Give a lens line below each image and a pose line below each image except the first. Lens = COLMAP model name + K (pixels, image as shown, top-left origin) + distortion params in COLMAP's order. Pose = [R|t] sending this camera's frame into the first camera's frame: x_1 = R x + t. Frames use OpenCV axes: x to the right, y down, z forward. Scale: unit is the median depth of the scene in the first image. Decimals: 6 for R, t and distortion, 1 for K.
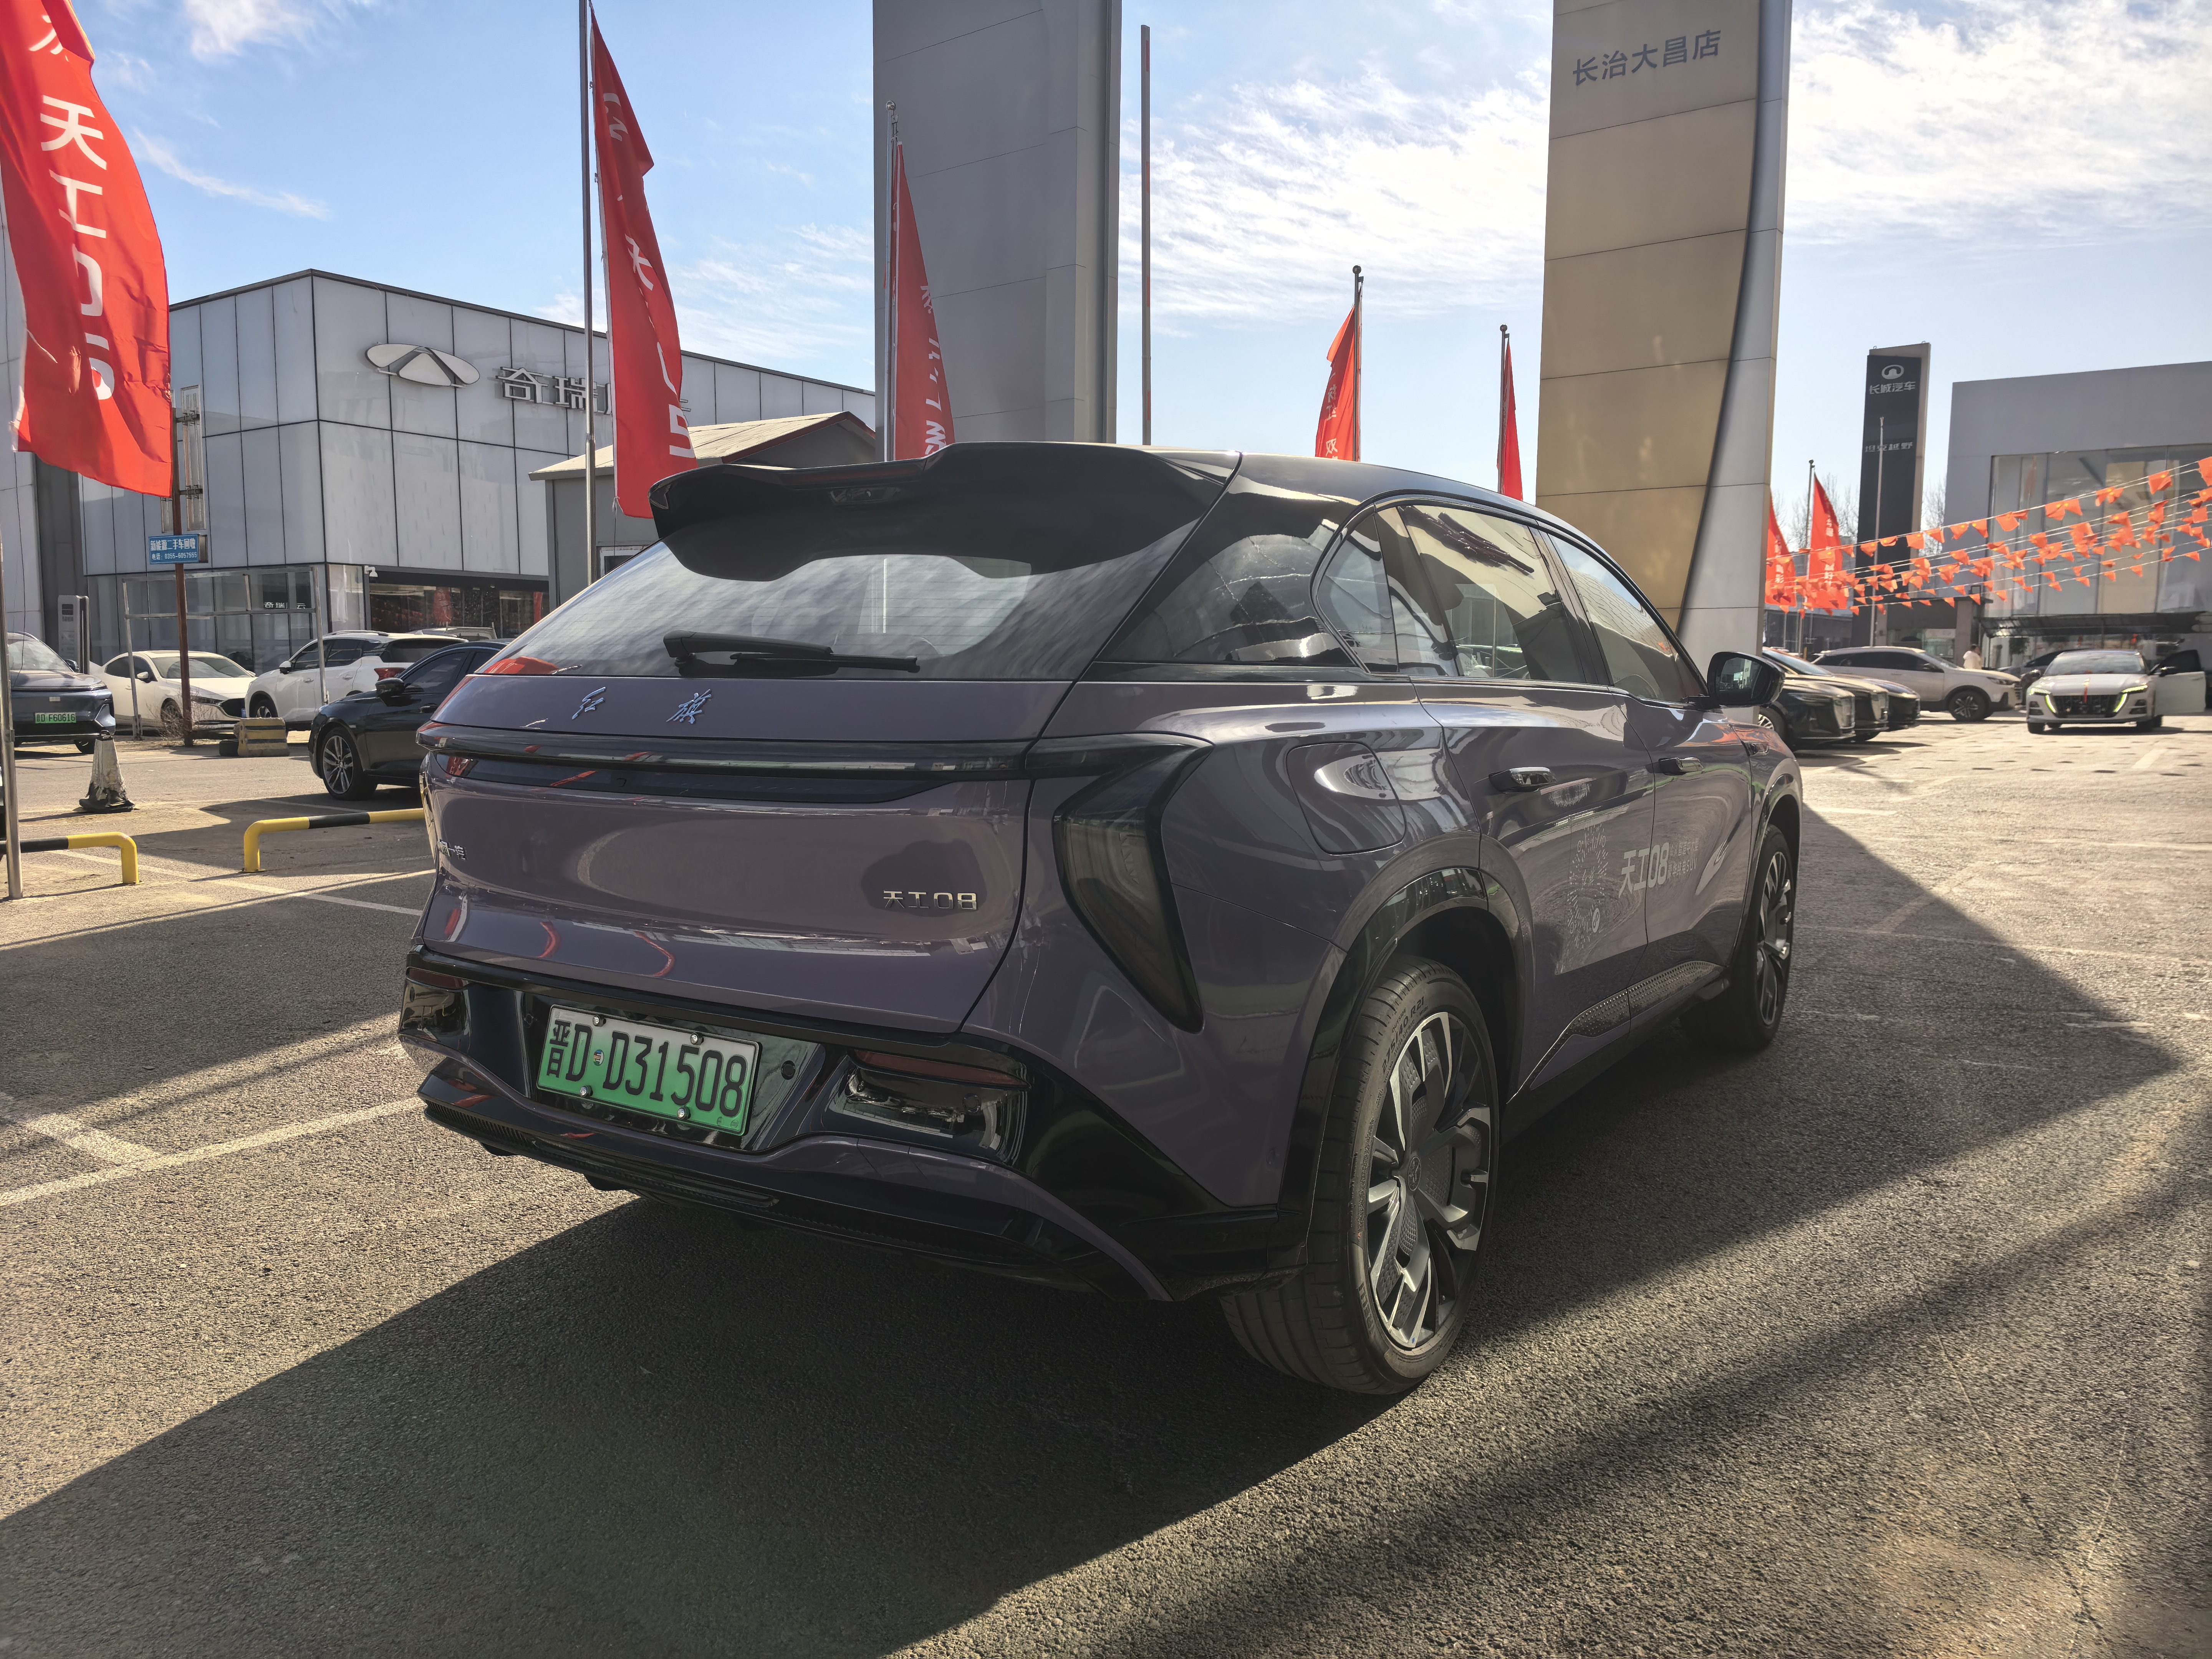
lens RADIAL K [[1573.7, 0, 1094.8], [0, 1573.7, 831.5], [0, 0, 1]] dist [0.065749, -0.084348]
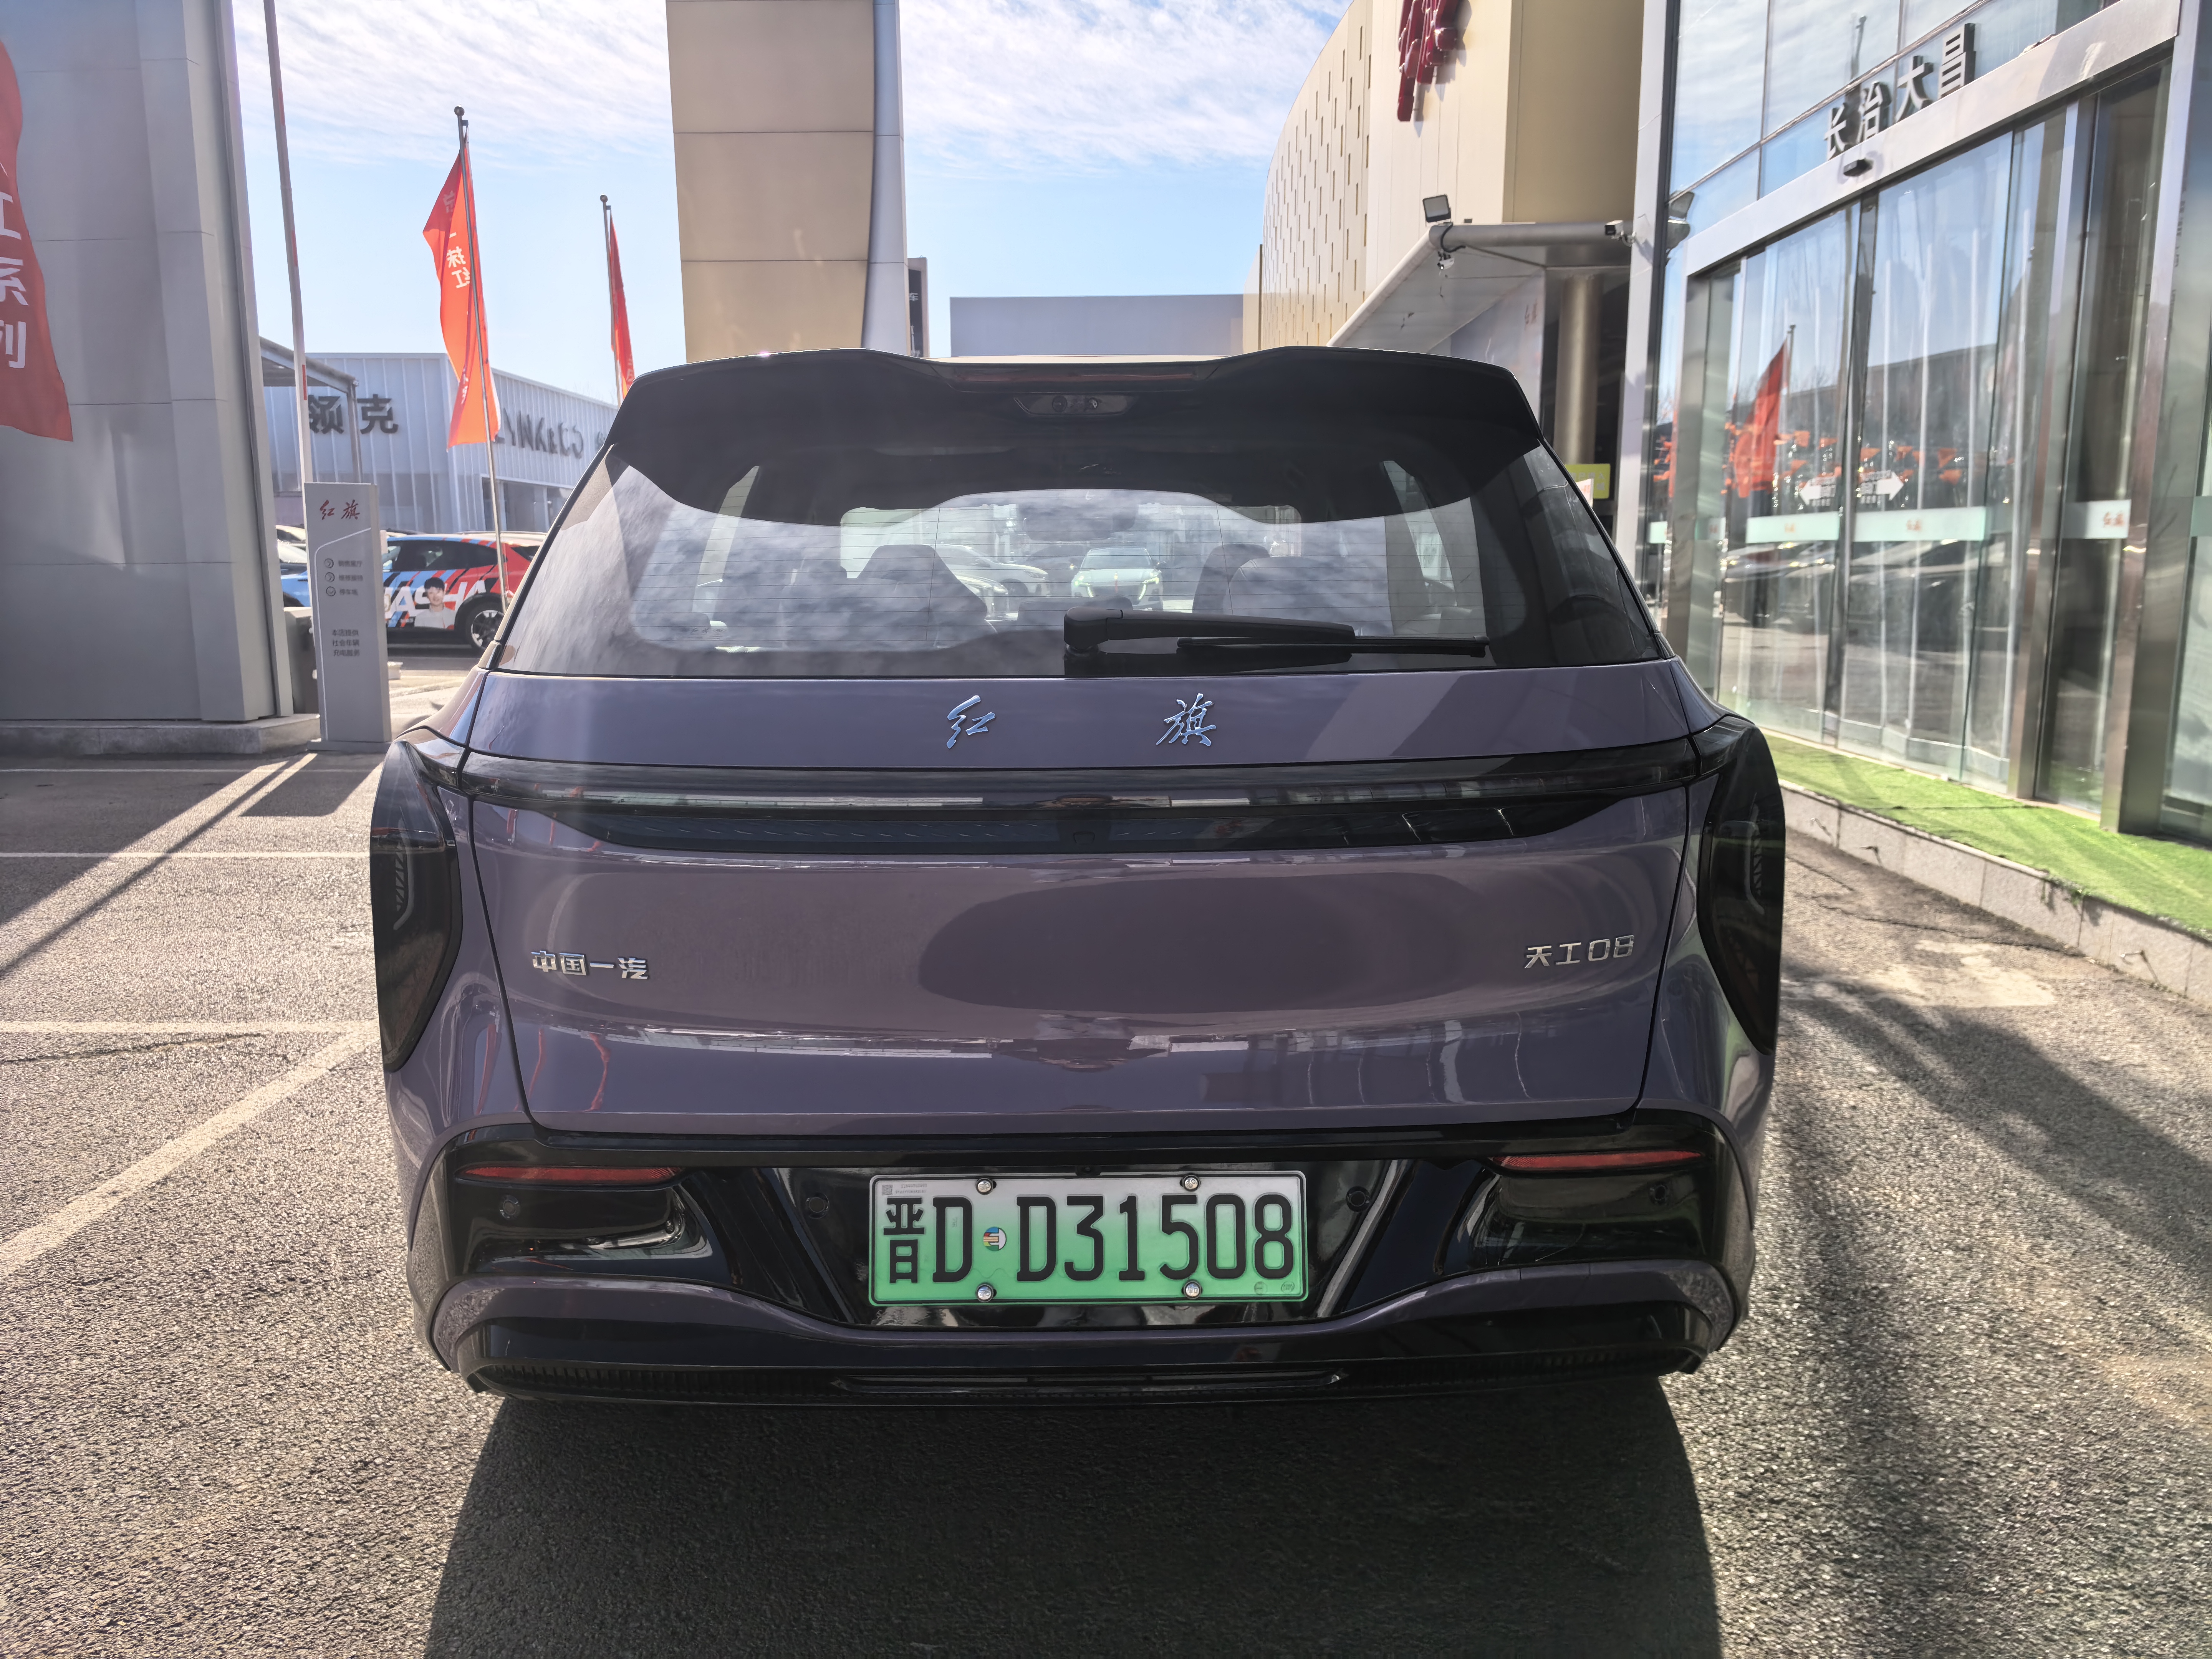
lens RADIAL K [[1573.7, 0, 1094.8], [0, 1573.7, 831.5], [0, 0, 1]] dist [0.065749, -0.084348]
pose [[0.821456, -0.106924, 0.560158, -0.648602], [0.068123, 0.993630, 0.089767, -0.090356], [-0.566188, -0.035580, 0.823508, 0.429716]]
